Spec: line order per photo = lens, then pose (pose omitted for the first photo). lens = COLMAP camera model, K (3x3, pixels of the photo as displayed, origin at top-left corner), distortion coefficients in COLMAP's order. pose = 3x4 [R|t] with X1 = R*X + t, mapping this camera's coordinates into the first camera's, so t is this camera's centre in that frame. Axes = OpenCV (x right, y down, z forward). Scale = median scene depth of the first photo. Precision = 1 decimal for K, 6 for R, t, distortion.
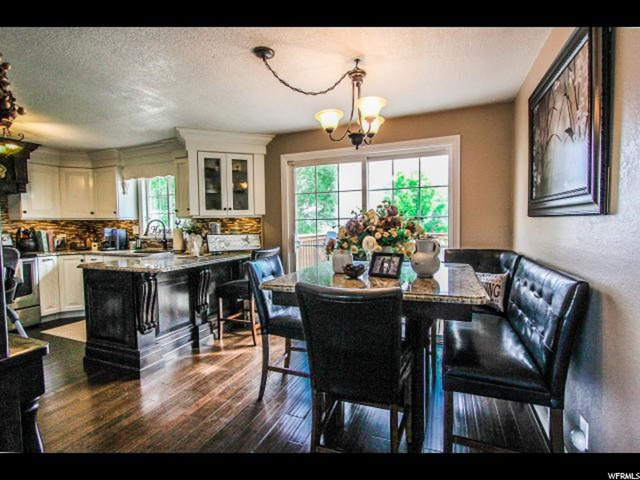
lens RADIAL K [[294.7, 0, 309.9], [0, 294.7, 237.3], [0, 0, 1]] dist [-0.014575, -0.000031]
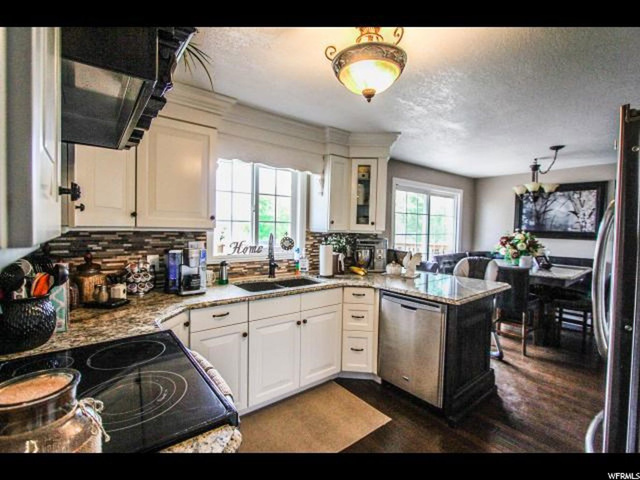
lens RADIAL K [[294.7, 0, 320.1], [0, 294.7, 239.0], [0, 0, 1]] dist [-0.014575, -0.000031]
pose [[0.488906, -0.008593, 0.872294, -0.996655], [0.024039, 0.999704, -0.003625, -0.041930], [-0.872005, 0.022741, 0.488968, 0.596044]]
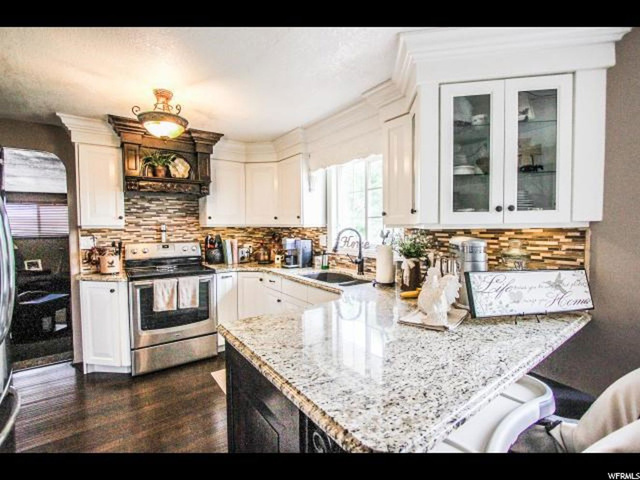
lens RADIAL K [[294.7, 0, 318.5], [0, 294.7, 238.5], [0, 0, 1]] dist [-0.014575, -0.000031]
pose [[0.846246, 0.029413, -0.531980, -0.241938], [-0.029978, 0.999522, 0.007576, -0.040836], [0.531949, 0.009537, 0.846723, 0.423460]]
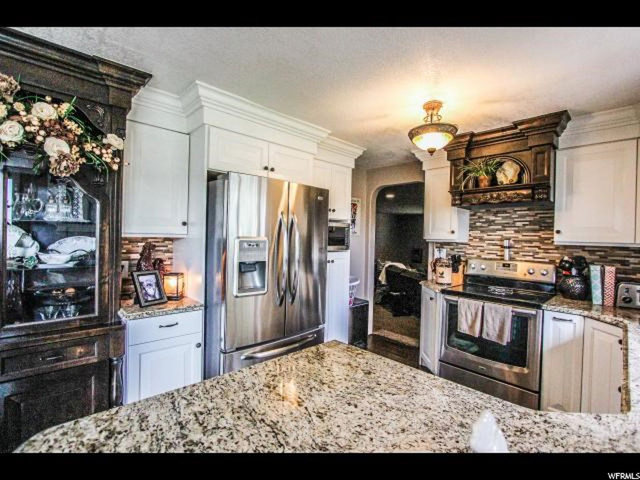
lens RADIAL K [[294.7, 0, 319.5], [0, 294.7, 238.0], [0, 0, 1]] dist [-0.014575, -0.000031]
pose [[-0.417196, 0.005238, -0.908802, -0.210424], [-0.065192, 0.997235, 0.035675, -0.060804], [0.906476, 0.074130, -0.415700, 0.770543]]
